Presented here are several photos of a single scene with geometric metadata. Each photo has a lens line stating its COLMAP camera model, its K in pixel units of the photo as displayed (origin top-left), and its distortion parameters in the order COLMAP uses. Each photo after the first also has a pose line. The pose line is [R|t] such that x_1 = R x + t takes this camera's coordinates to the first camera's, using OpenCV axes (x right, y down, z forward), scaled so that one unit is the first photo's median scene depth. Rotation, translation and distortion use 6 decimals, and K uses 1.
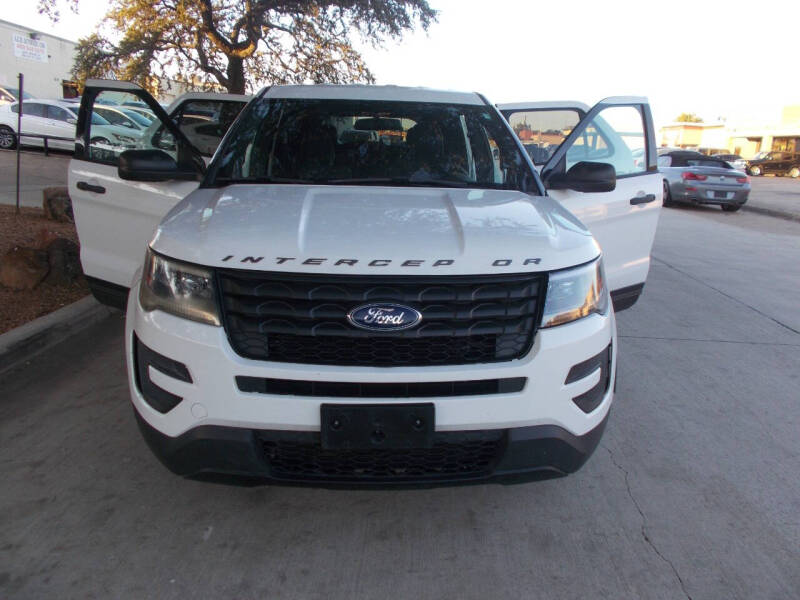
lens RADIAL K [[626.7, 0, 400.0], [0, 626.7, 300.0], [0, 0, 1]] dist [0.005504, -0.003448]
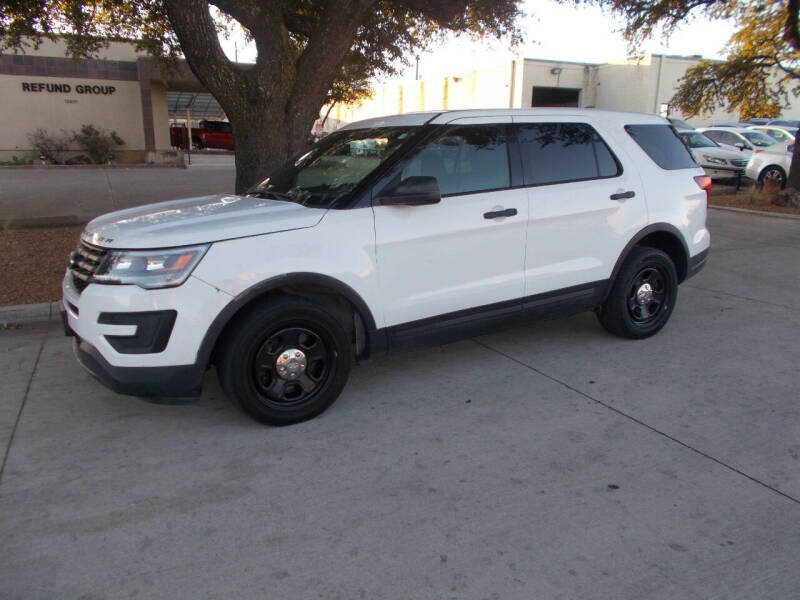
lens RADIAL K [[626.7, 0, 400.0], [0, 626.7, 300.0], [0, 0, 1]] dist [0.005504, -0.003448]
pose [[0.434382, 0.162727, -0.885908, 1.886974], [-0.194565, 0.977277, 0.084110, -0.184902], [0.879464, 0.135831, 0.456172, 0.933434]]
